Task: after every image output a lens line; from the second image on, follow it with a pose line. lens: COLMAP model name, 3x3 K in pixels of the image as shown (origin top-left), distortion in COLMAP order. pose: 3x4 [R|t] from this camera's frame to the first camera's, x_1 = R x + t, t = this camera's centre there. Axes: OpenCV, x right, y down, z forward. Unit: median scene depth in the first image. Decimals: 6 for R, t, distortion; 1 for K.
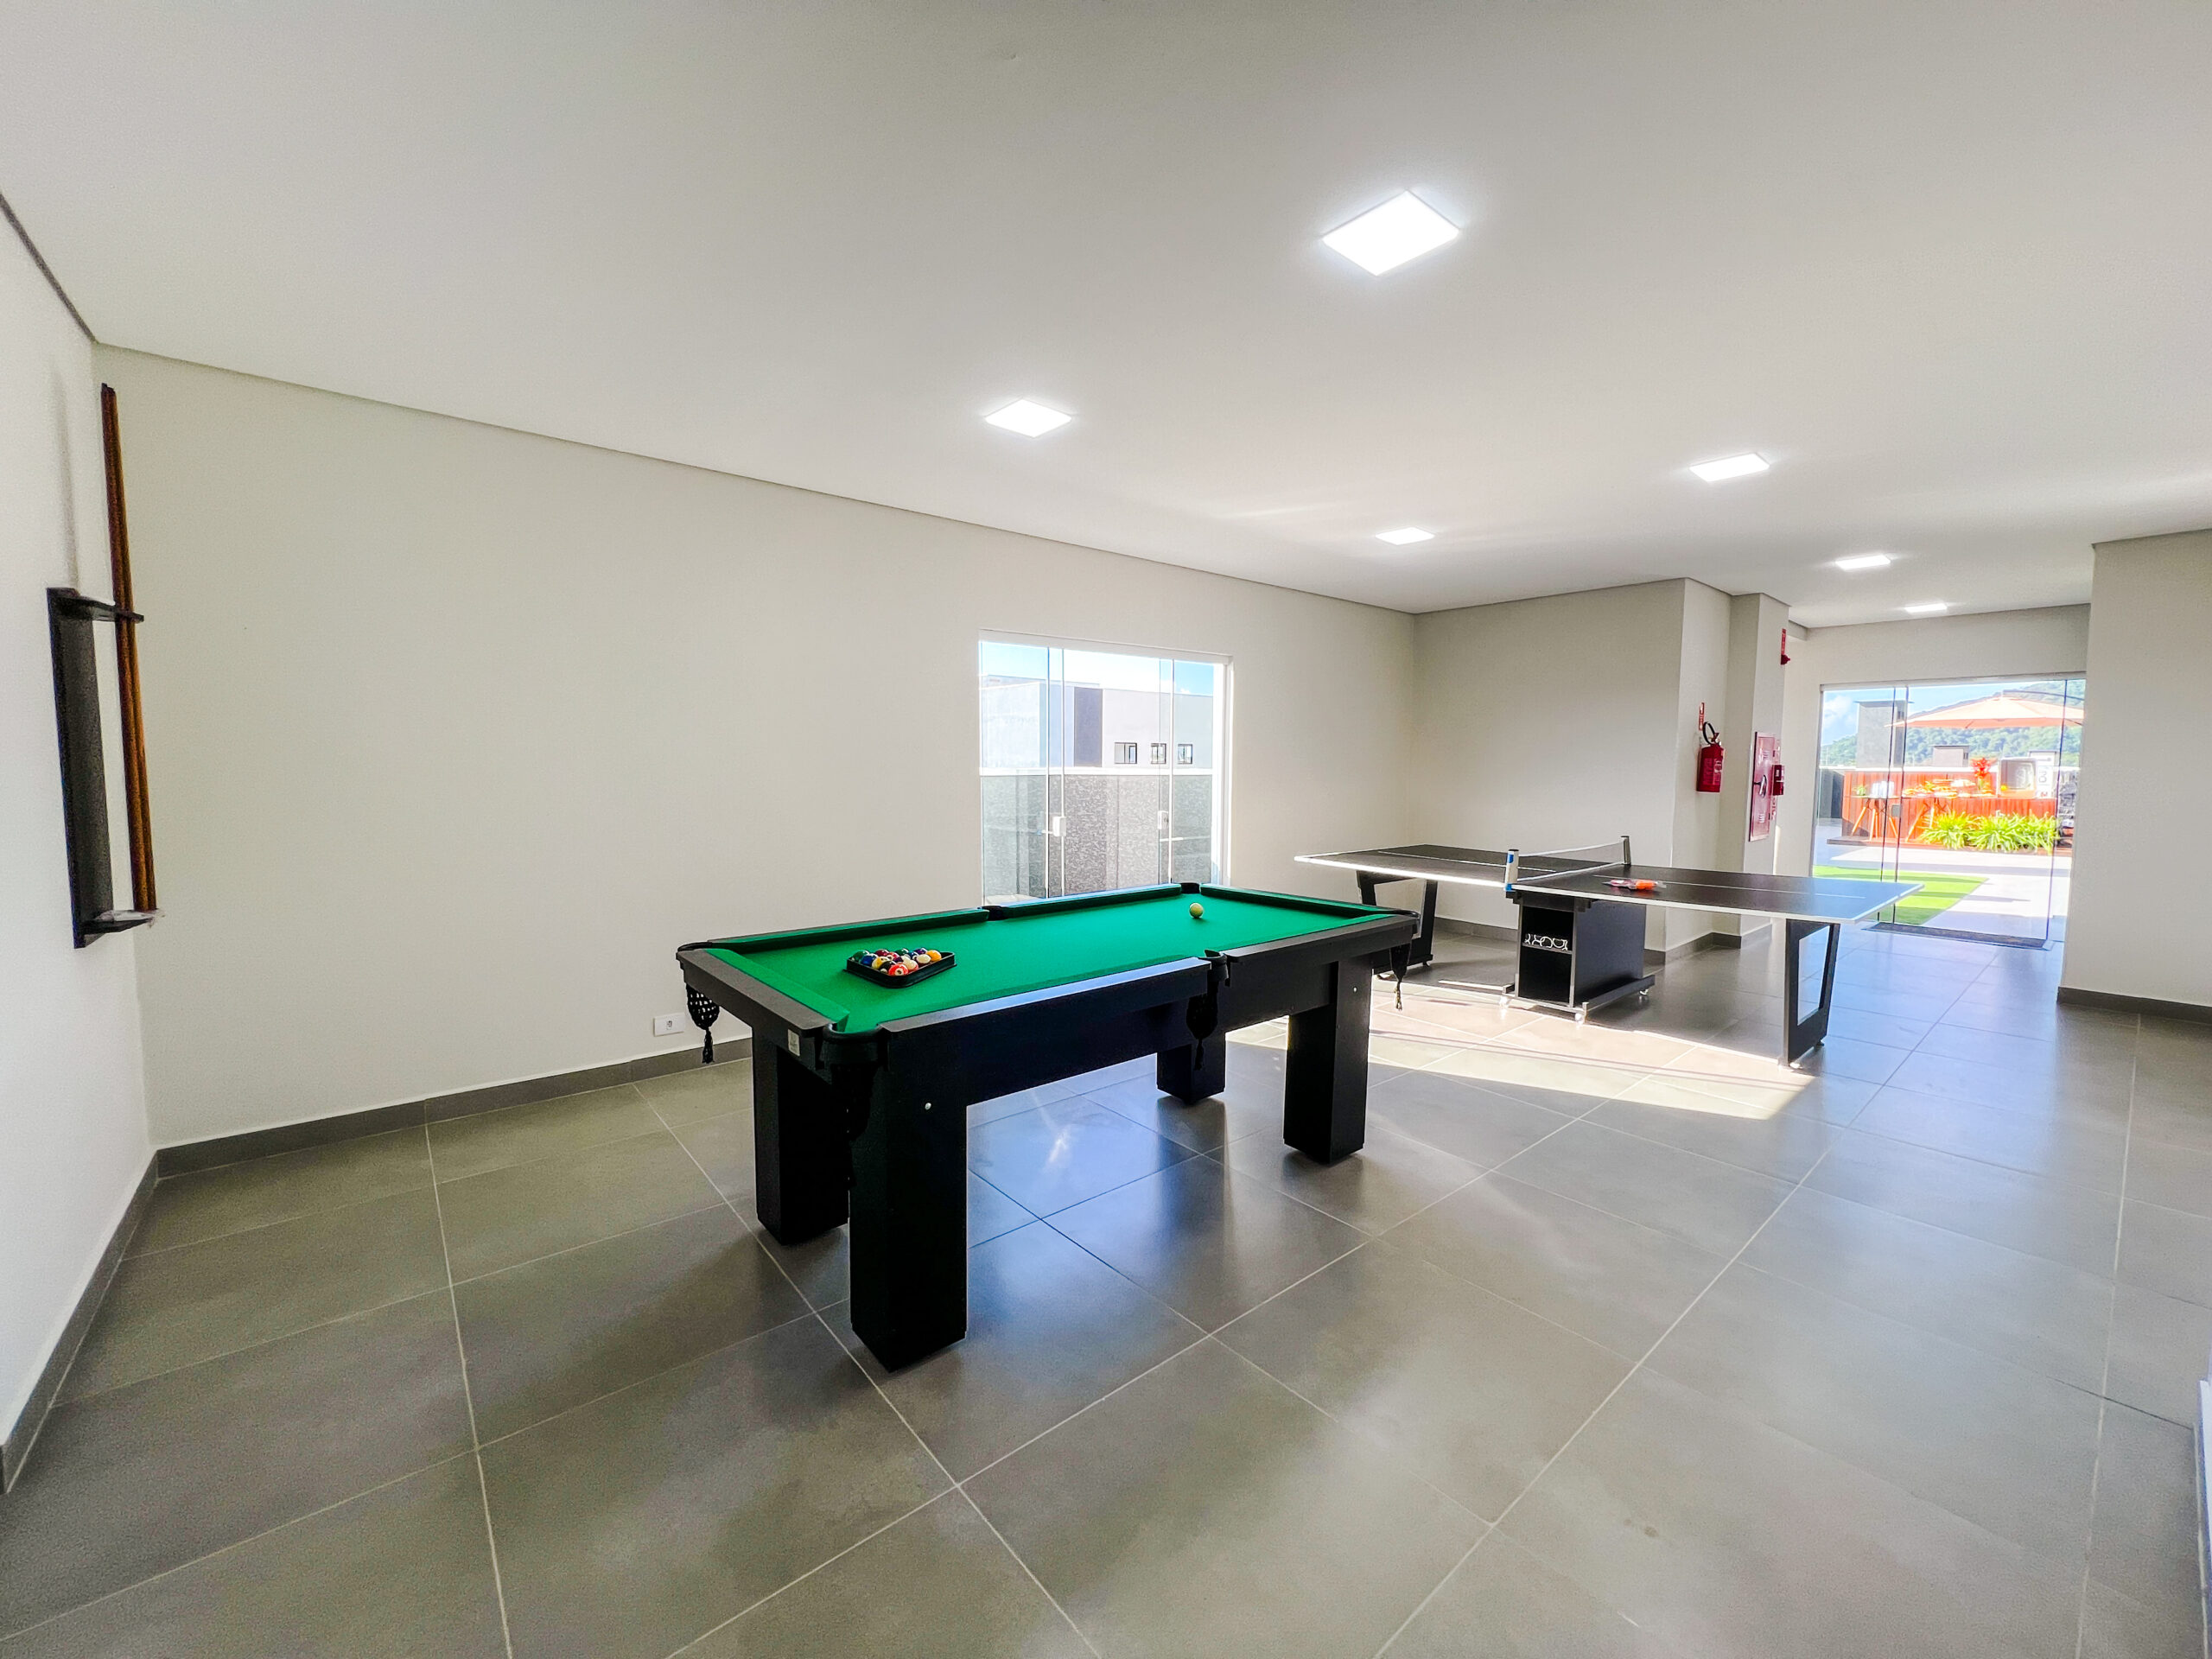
lens RADIAL K [[895.2, 0, 1113.9], [0, 895.2, 825.1], [0, 0, 1]] dist [-0.001746, -0.000096]
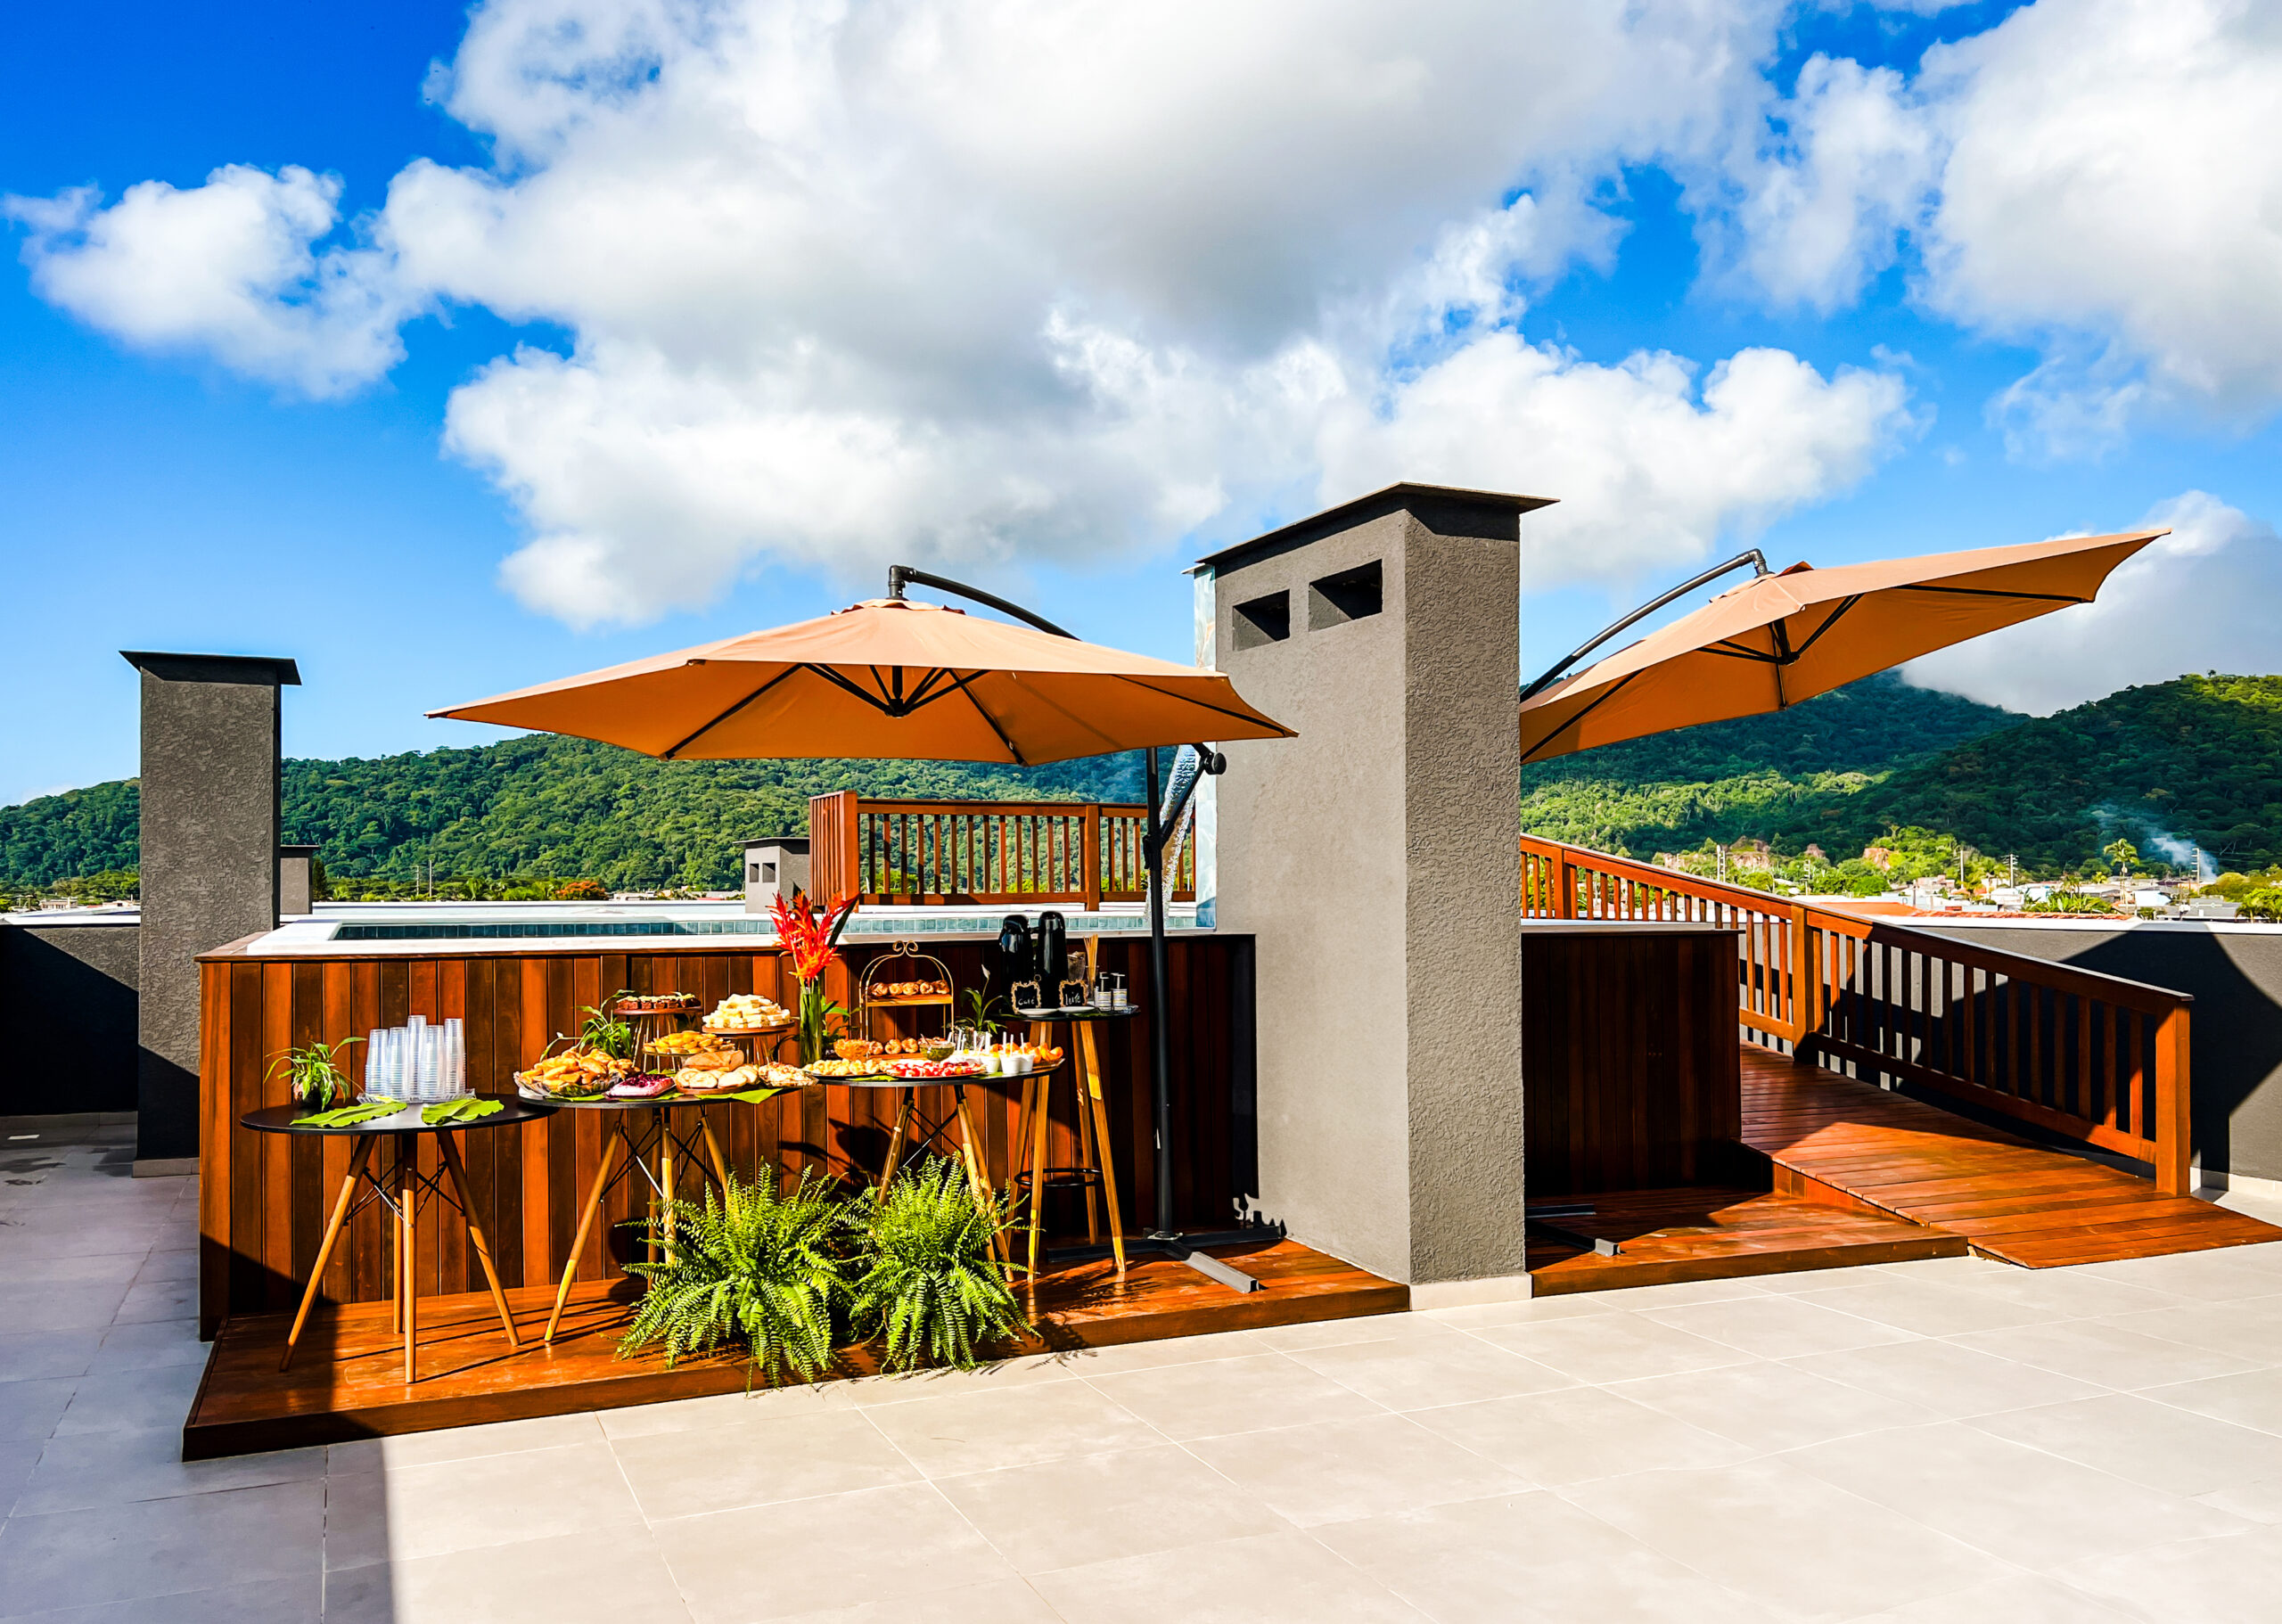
lens RADIAL K [[1758.4, 0, 1133.2], [0, 1758.4, 829.8], [0, 0, 1]] dist [0.015048, -0.017279]
pose [[0.282733, 0.019810, 0.958994, 0.593658], [0.078765, 0.995931, -0.043794, -0.063430], [-0.955959, 0.087917, 0.280022, 0.803075]]
